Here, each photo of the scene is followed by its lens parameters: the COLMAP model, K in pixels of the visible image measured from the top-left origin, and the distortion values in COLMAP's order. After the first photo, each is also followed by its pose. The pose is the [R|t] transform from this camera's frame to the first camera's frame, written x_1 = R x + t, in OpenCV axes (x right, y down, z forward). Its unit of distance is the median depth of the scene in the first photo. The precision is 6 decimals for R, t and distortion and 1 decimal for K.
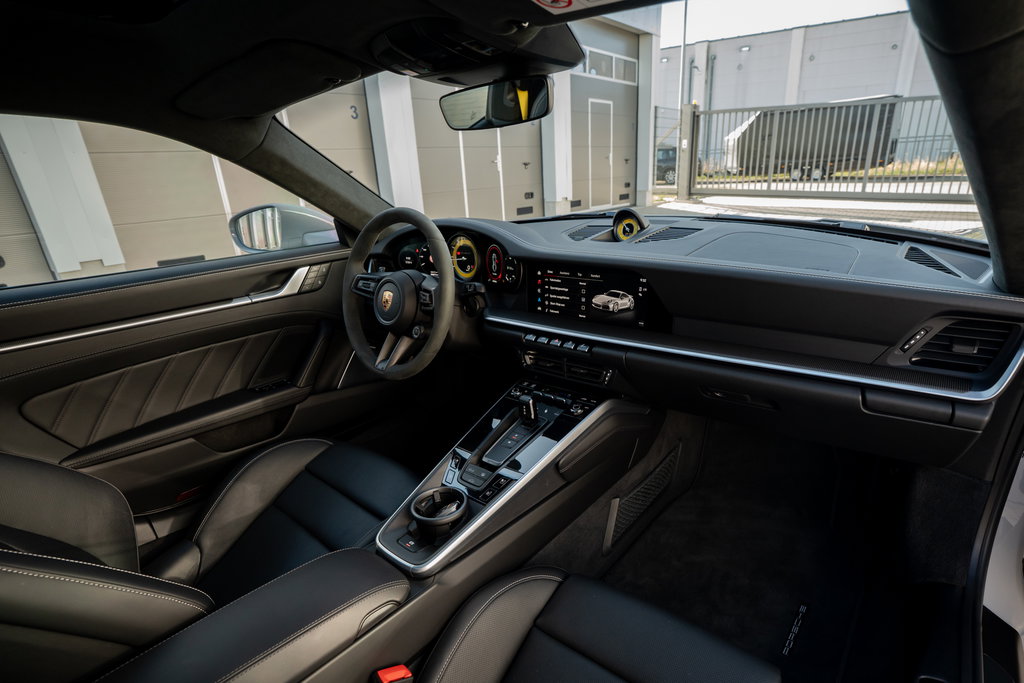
lens RADIAL K [[503.0, 0, 540.9], [0, 503.0, 361.2], [0, 0, 1]] dist [-0.038423, 0.000303]
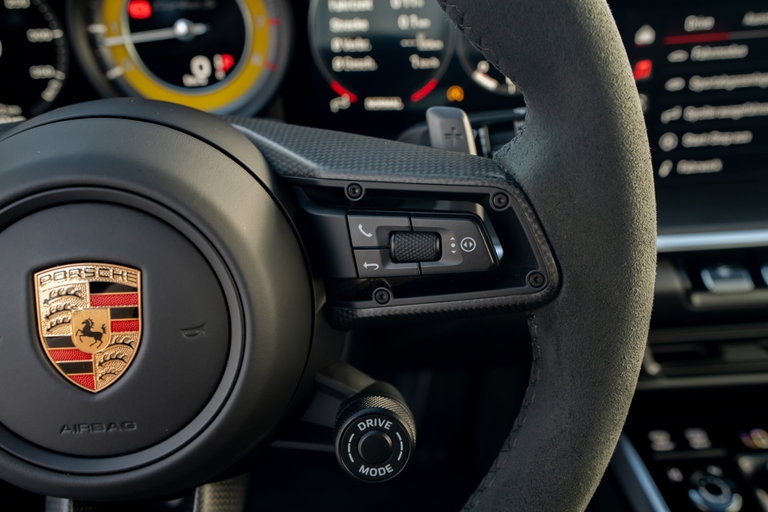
lens RADIAL K [[730.6, 0, 384.4], [0, 730.6, 247.8], [0, 0, 1]] dist [0.085673, 0.018444]
pose [[0.731514, -0.274755, 0.624017, -0.045115], [0.235026, 0.960733, 0.147498, -0.018905], [-0.640039, 0.038764, 0.767364, 0.094624]]
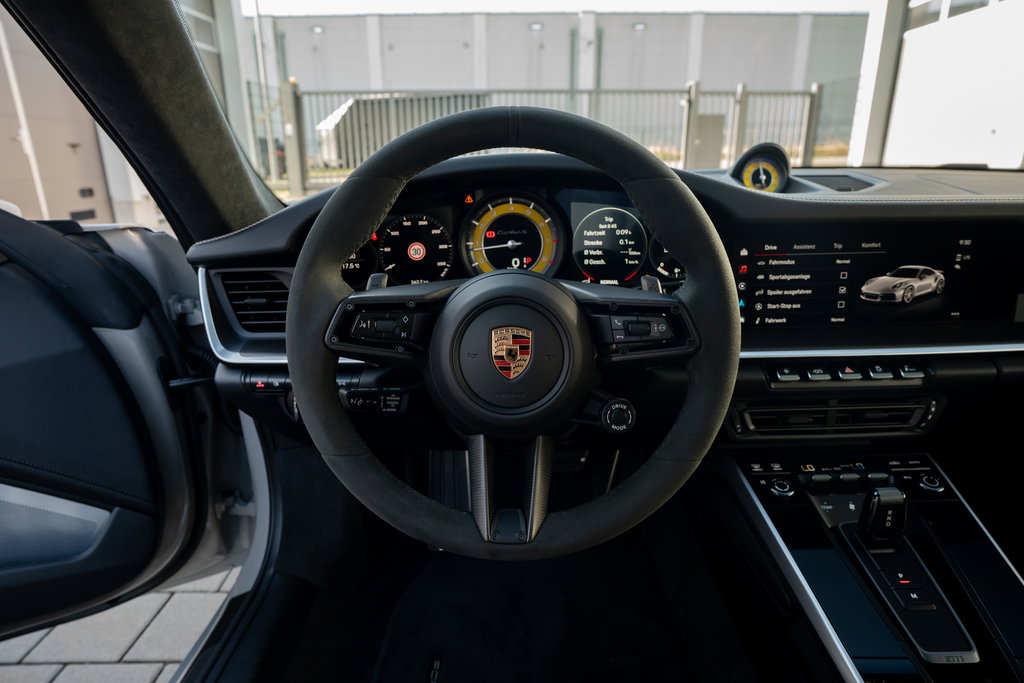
lens RADIAL K [[596.5, 0, 512.0], [0, 596.5, 341.5], [0, 0, 1]] dist [-0.057787, 0.036635]
pose [[0.789502, -0.157274, 0.593255, -0.068364], [0.203611, 0.978985, -0.011433, -0.015150], [-0.578989, 0.129819, 0.804934, 0.078507]]
